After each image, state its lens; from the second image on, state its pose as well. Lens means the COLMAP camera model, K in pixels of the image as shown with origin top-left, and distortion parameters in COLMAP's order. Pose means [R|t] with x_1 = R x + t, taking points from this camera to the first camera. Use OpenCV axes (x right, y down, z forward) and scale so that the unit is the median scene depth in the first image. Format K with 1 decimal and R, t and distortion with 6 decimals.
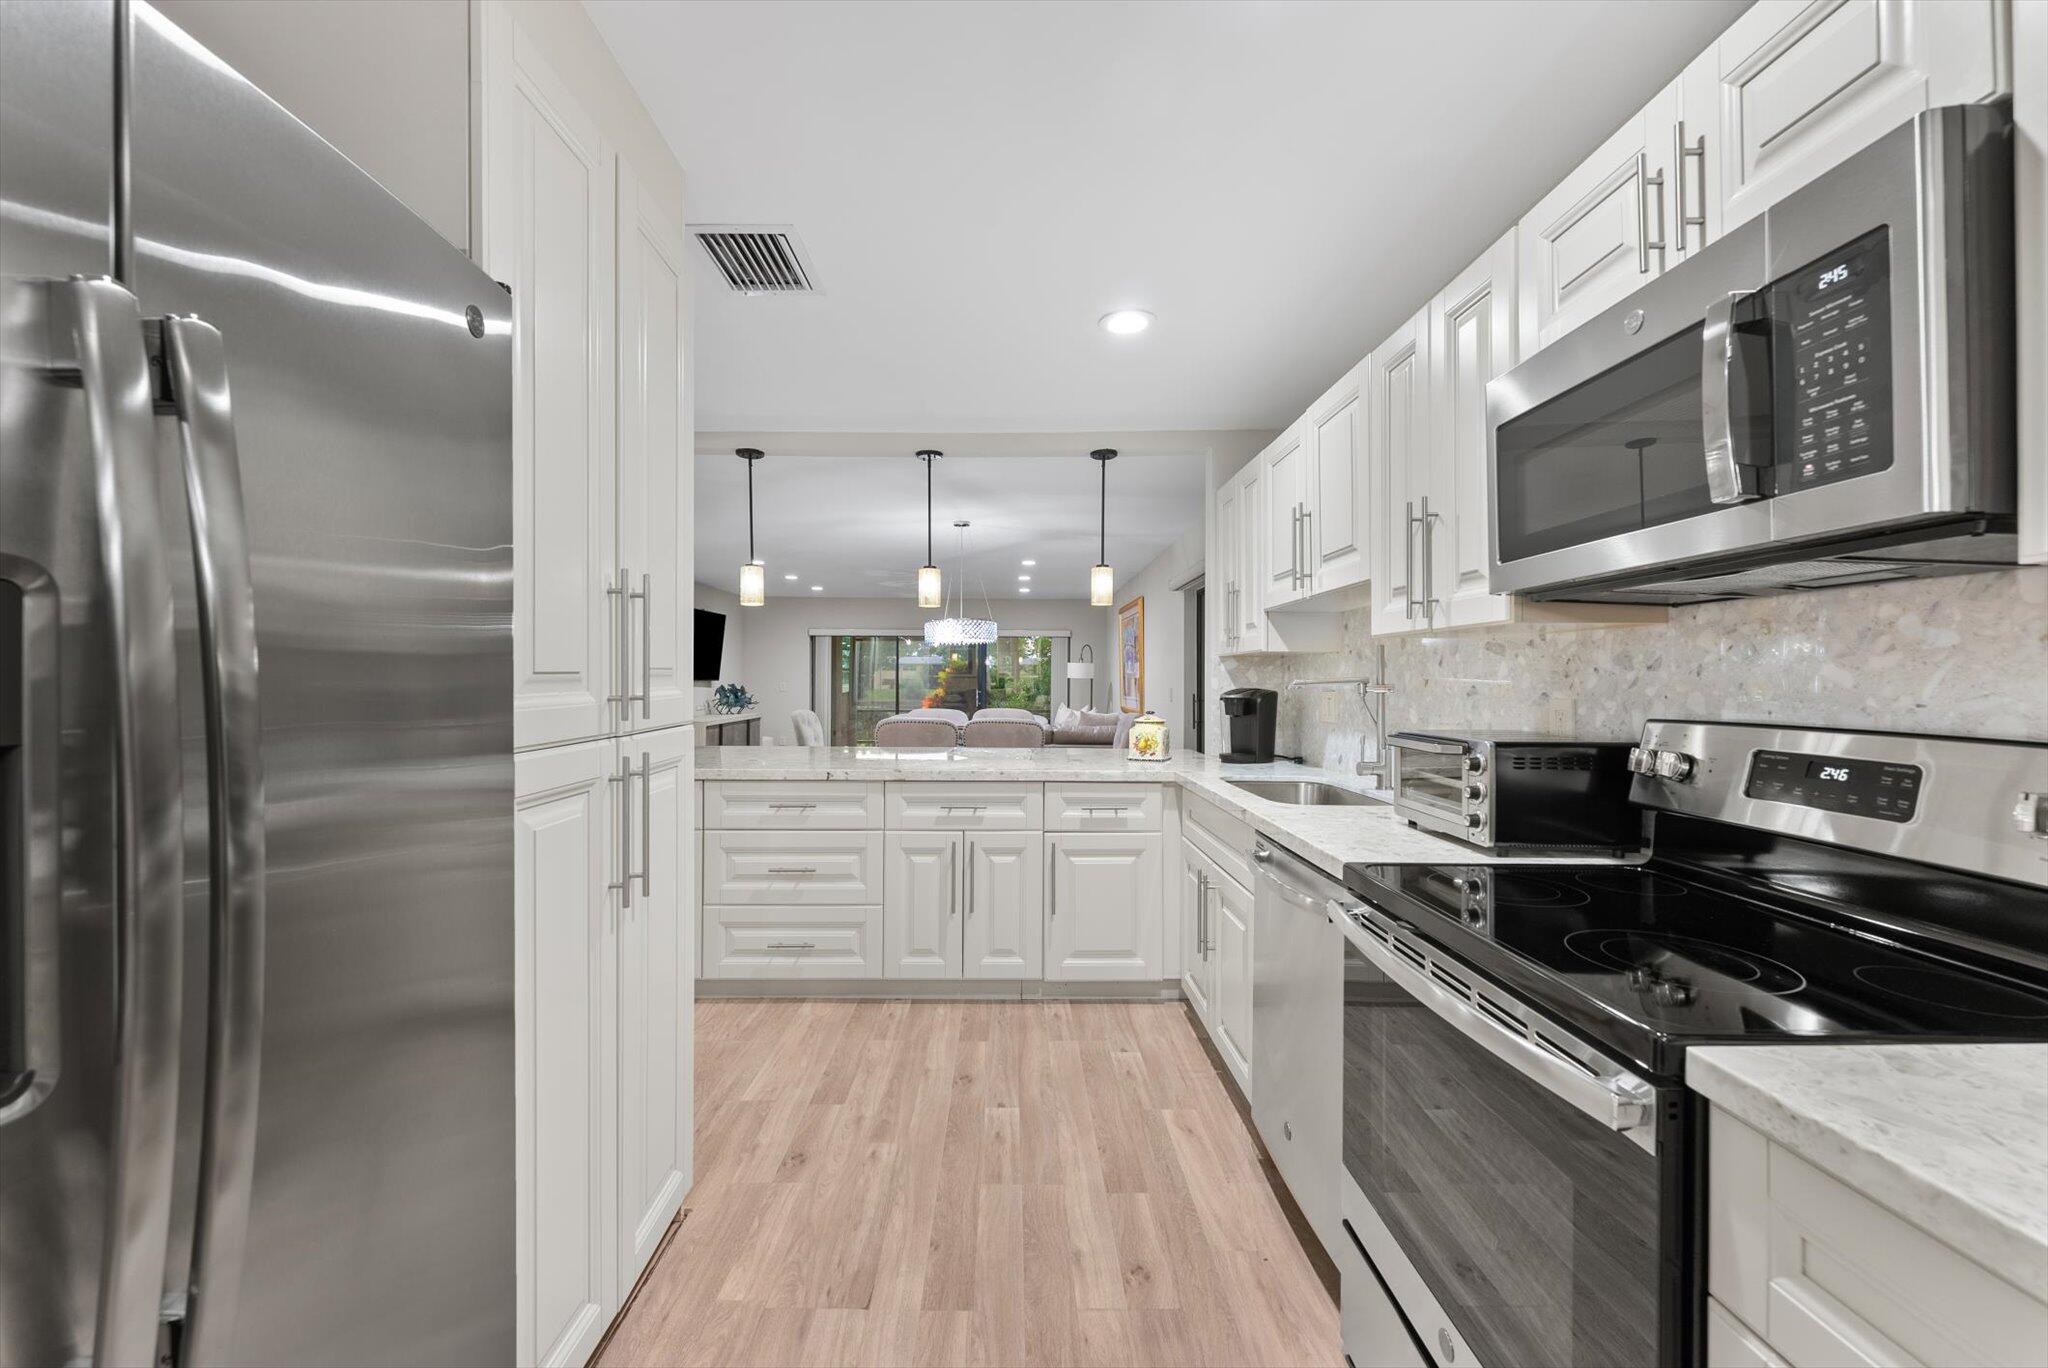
lens RADIAL K [[824.0, 0, 1023.4], [0, 824.0, 701.4], [0, 0, 1]] dist [-0.000643, -0.000417]
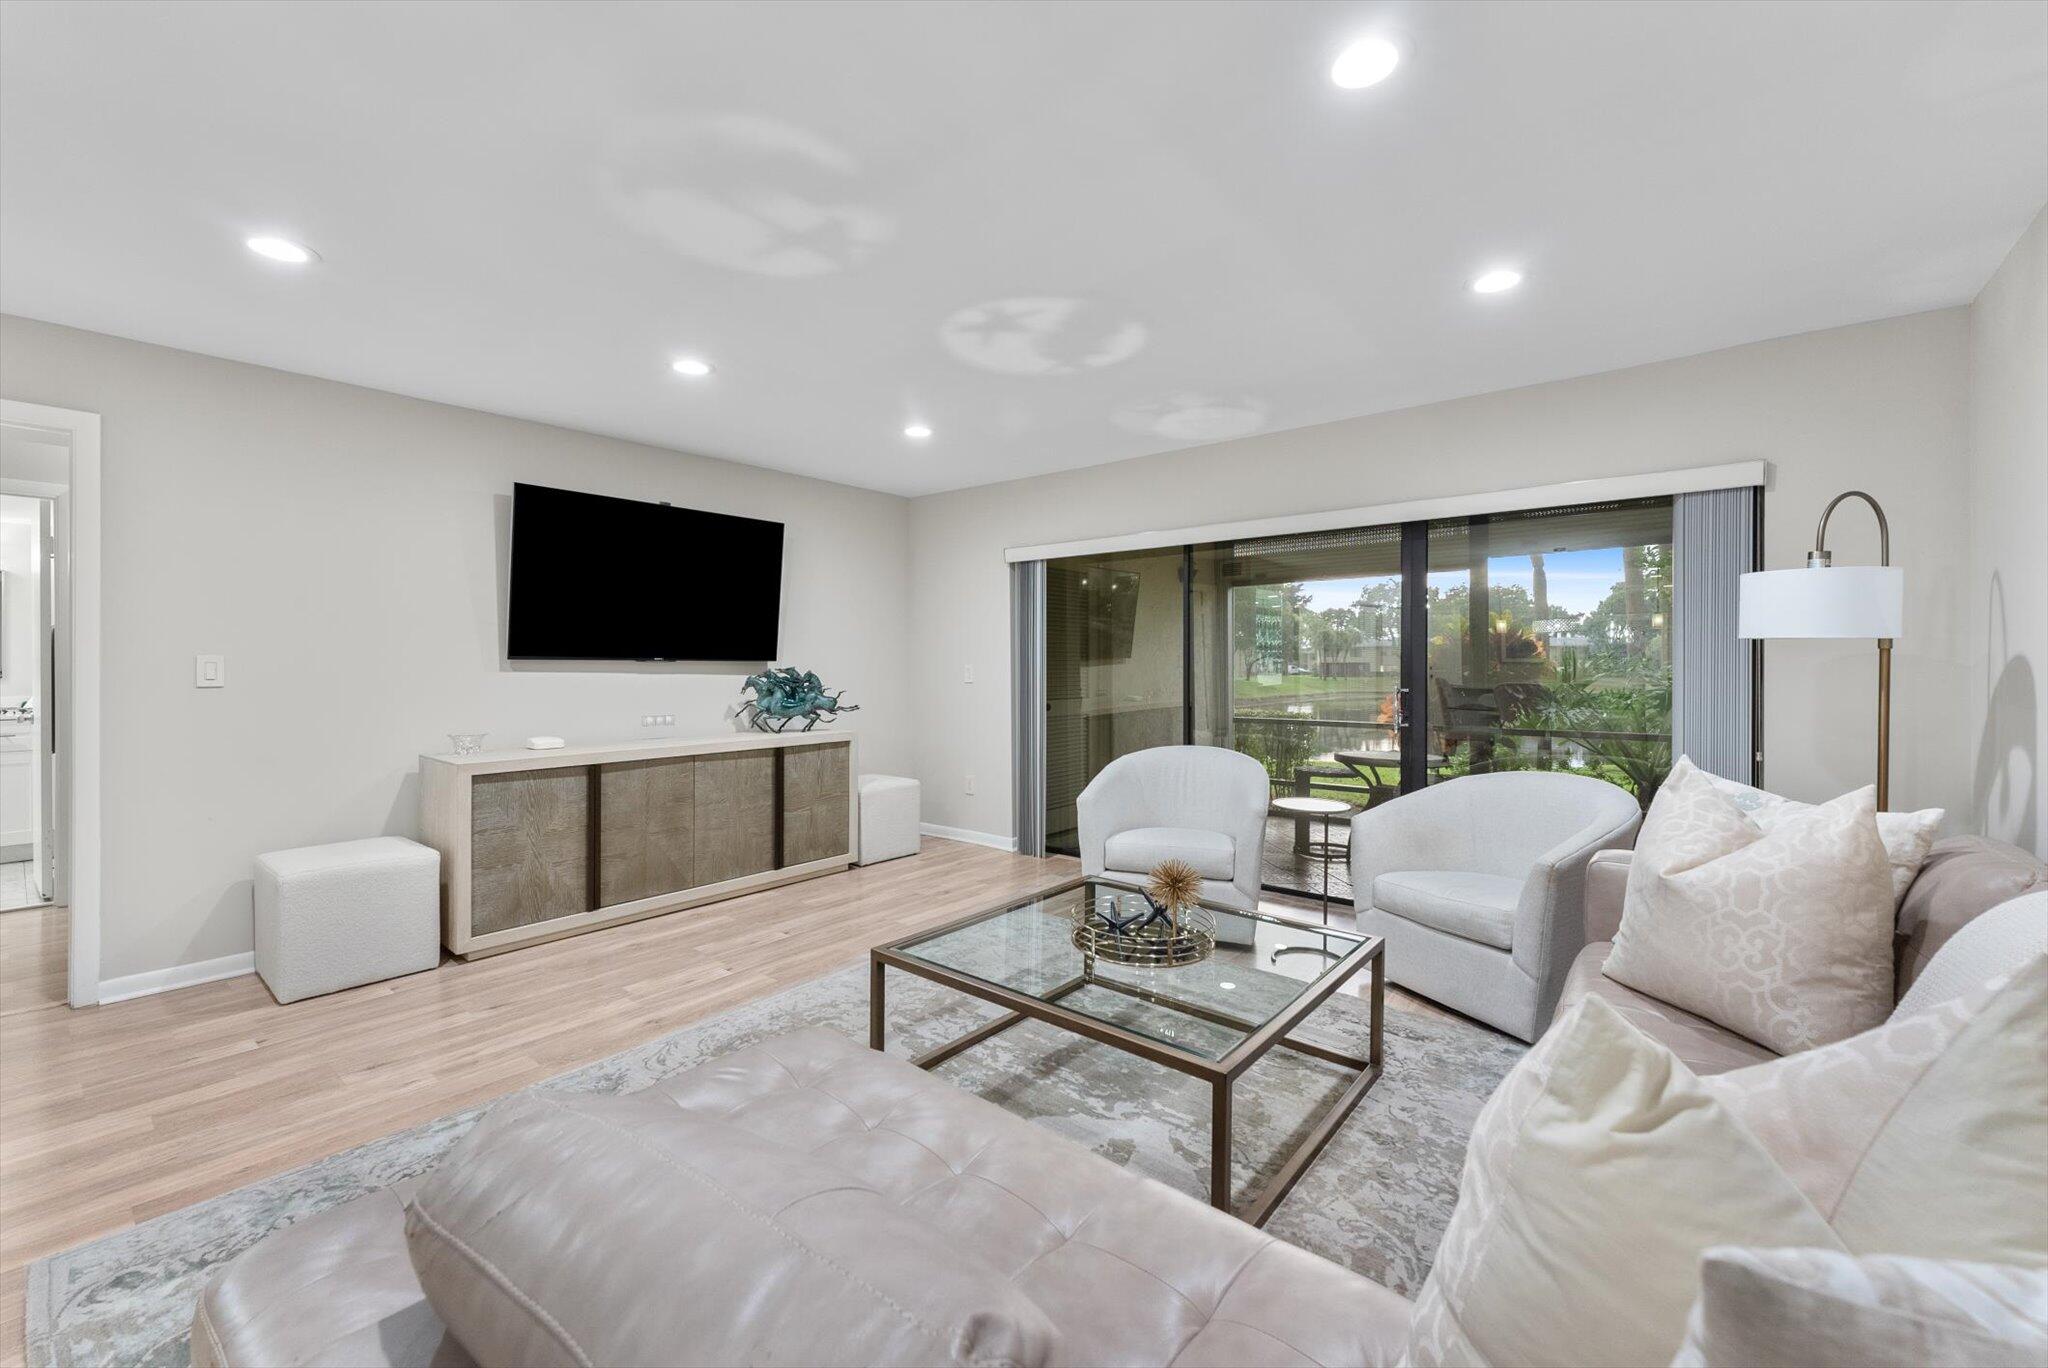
lens RADIAL K [[827.6, 0, 1021.4], [0, 827.6, 668.4], [0, 0, 1]] dist [0.000941, -0.000294]
pose [[0.767207, 0.003388, -0.641390, 0.051120], [-0.010044, 0.999927, -0.006733, -0.019129], [0.641321, 0.011608, 0.767185, 0.717104]]
